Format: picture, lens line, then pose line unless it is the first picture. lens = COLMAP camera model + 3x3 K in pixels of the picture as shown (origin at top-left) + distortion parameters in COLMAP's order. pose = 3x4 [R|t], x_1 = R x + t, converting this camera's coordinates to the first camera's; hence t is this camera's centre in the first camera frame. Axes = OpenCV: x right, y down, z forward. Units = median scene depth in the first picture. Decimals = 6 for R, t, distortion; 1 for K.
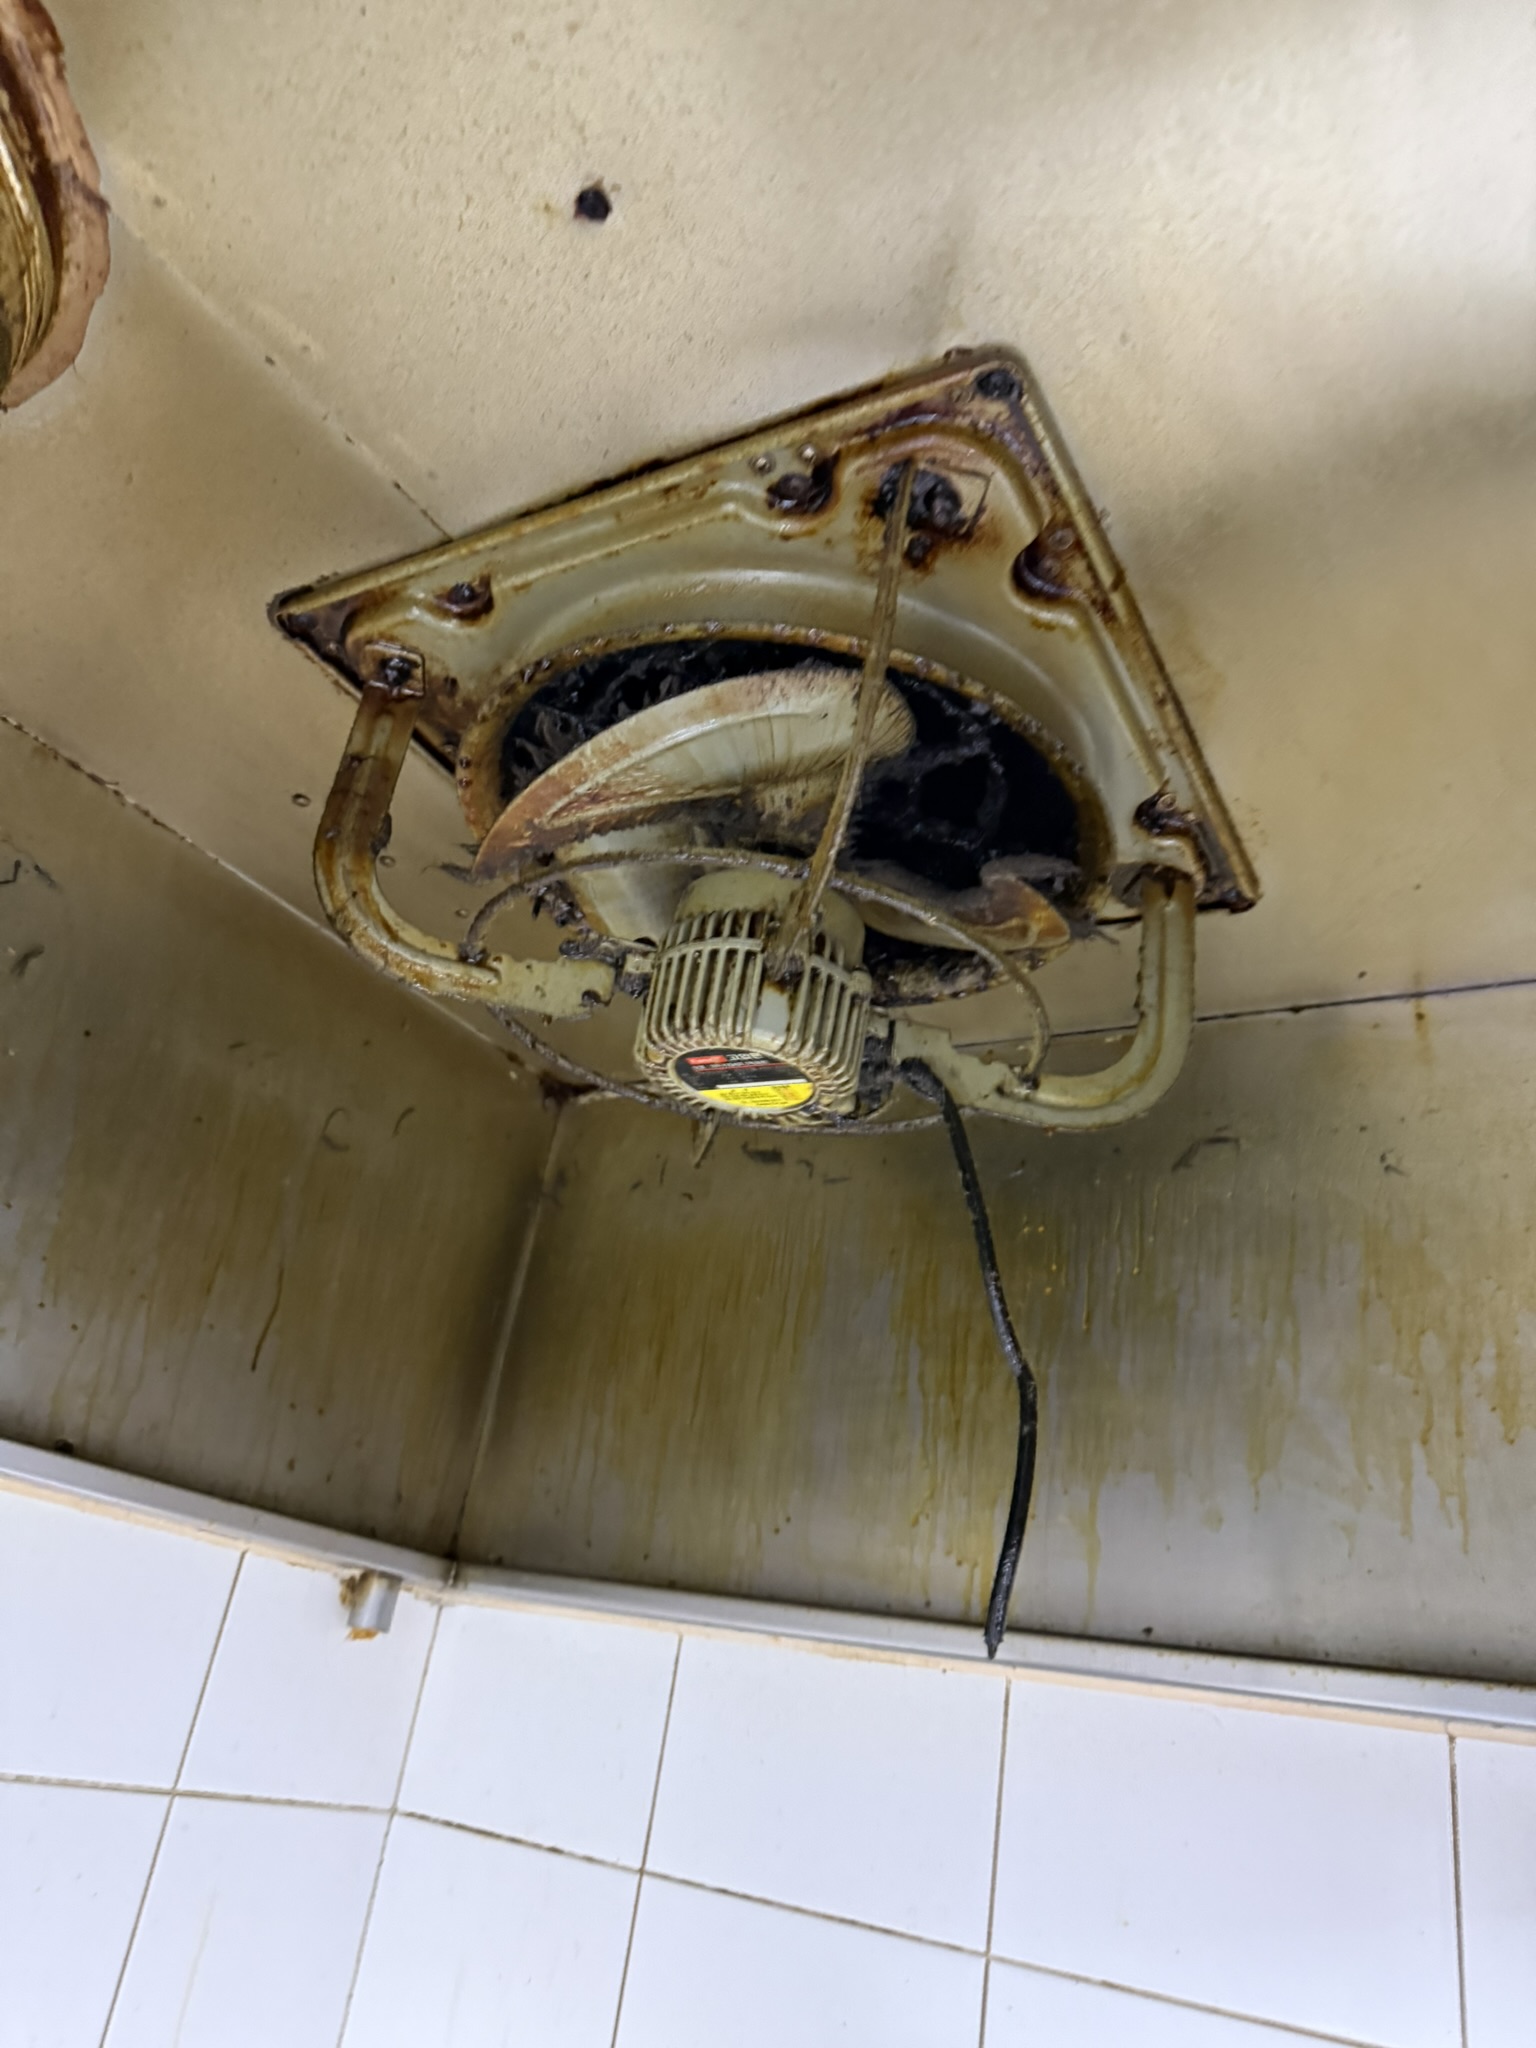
lens RADIAL K [[1490.0, 0, 755.4], [0, 1490.0, 1018.2], [0, 0, 1]] dist [0.029068, -0.046090]
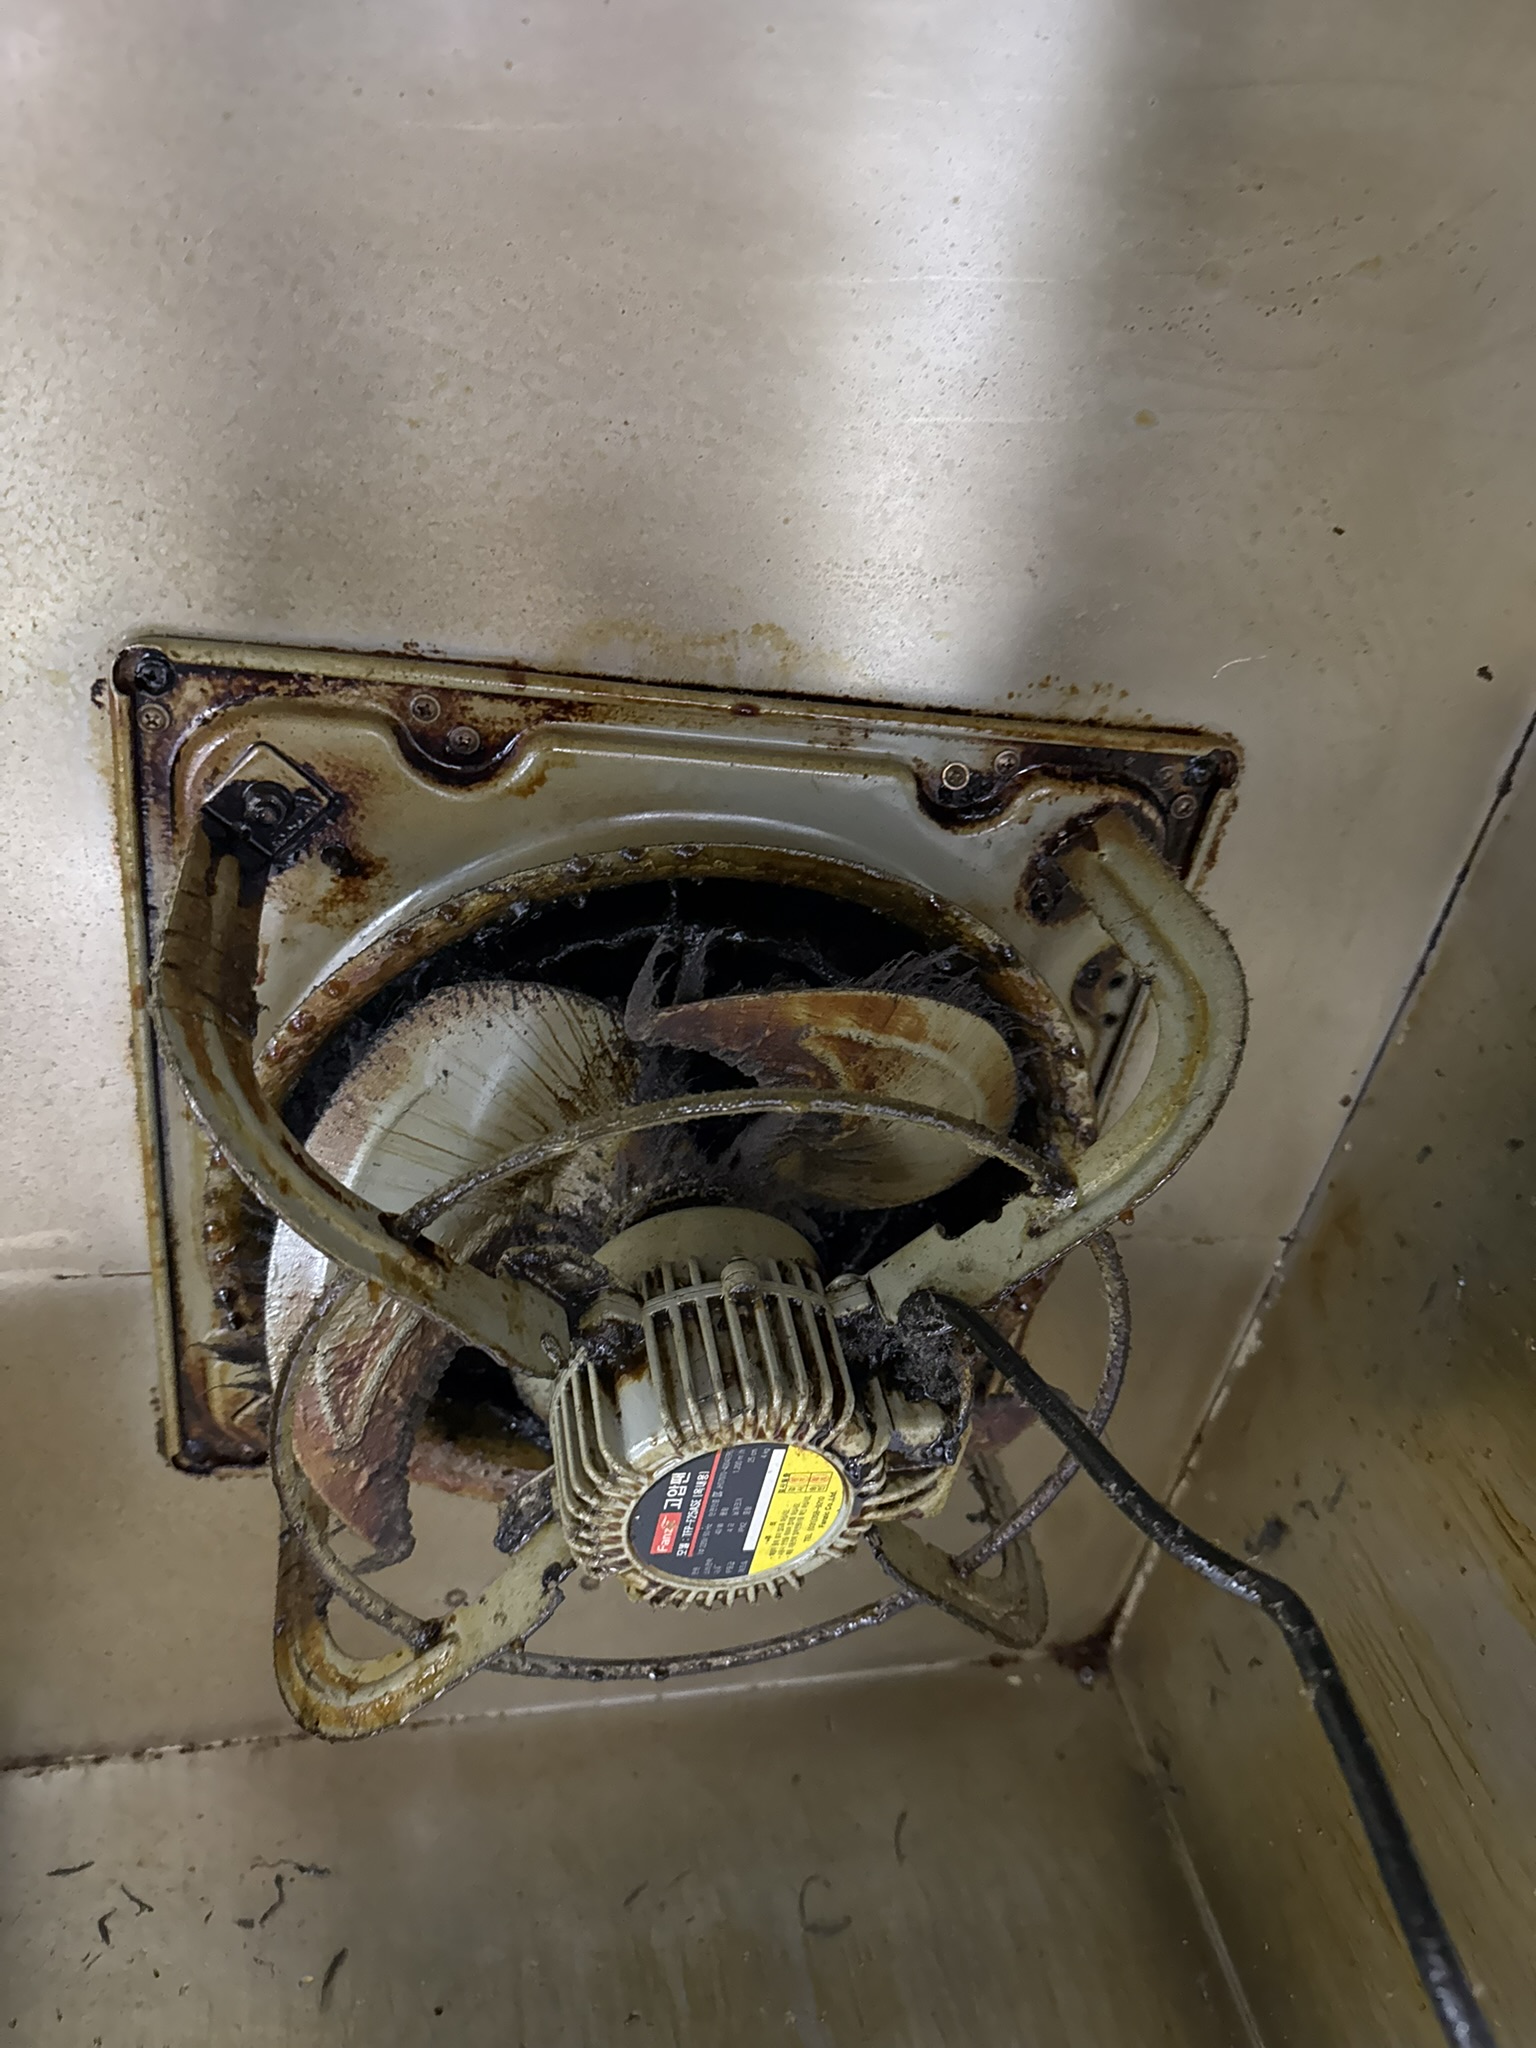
lens RADIAL K [[1485.5, 0, 755.6], [0, 1485.5, 1023.3], [0, 0, 1]] dist [-0.017486, 0.003878]
pose [[0.591751, -0.773191, -0.228050, 0.252795], [0.590862, 0.608462, -0.529769, 0.209383], [0.548372, 0.178746, 0.816908, 0.345794]]
